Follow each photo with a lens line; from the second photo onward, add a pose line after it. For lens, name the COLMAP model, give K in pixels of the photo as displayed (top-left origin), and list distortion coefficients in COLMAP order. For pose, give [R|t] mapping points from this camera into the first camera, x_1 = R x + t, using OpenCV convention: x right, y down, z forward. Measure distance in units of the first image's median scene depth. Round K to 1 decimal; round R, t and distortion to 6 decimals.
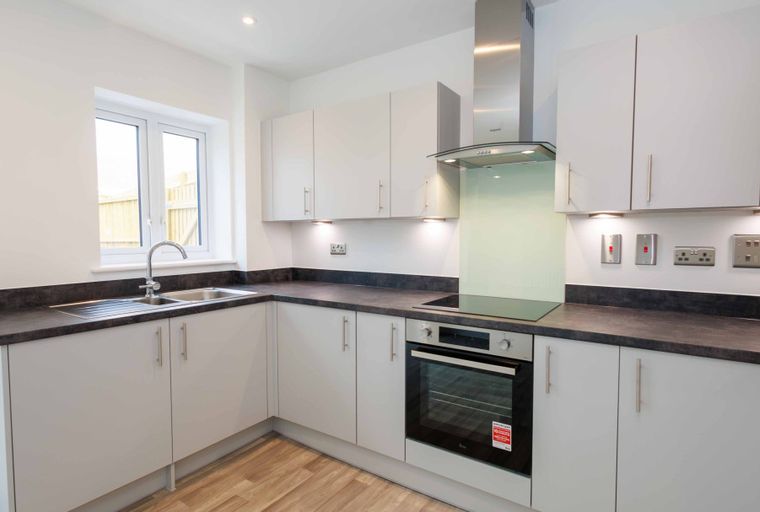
lens RADIAL K [[412.1, 0, 378.6], [0, 412.1, 257.9], [0, 0, 1]] dist [0.005104, 0.000052]
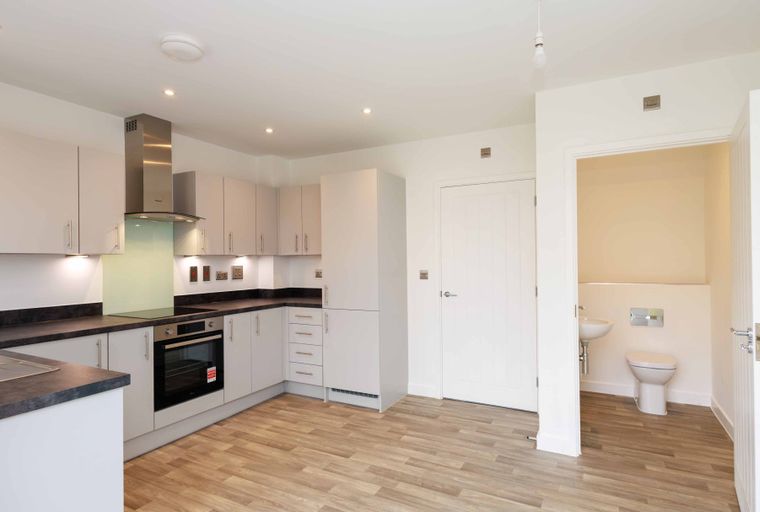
lens RADIAL K [[412.1, 0, 374.5], [0, 412.1, 261.1], [0, 0, 1]] dist [0.005104, 0.000052]
pose [[-0.087498, 0.002250, 0.996162, -1.317177], [0.063897, 0.997951, 0.003359, -0.032750], [-0.994113, 0.063946, -0.087463, 0.321730]]
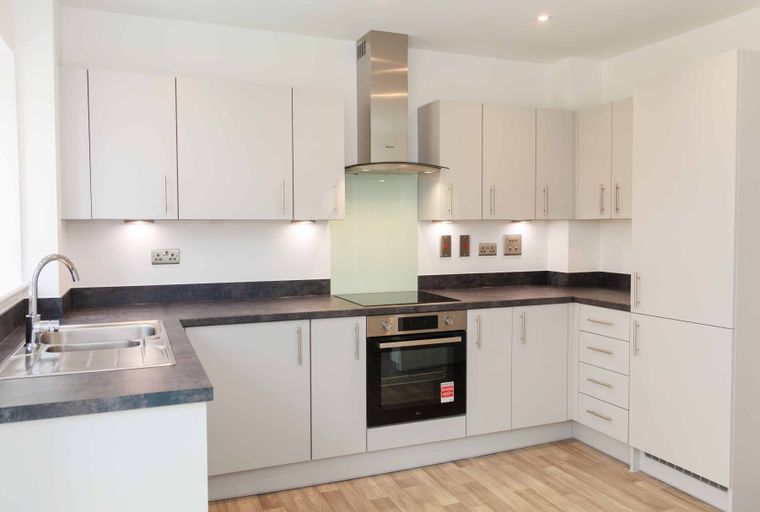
lens RADIAL K [[593.4, 0, 382.6], [0, 593.4, 255.8], [0, 0, 1]] dist [-0.003893, 0.002122]
pose [[0.554543, -0.042504, 0.831069, -1.096494], [0.047155, 0.998695, 0.019612, -0.036339], [-0.830818, 0.028313, 0.555823, 0.093827]]
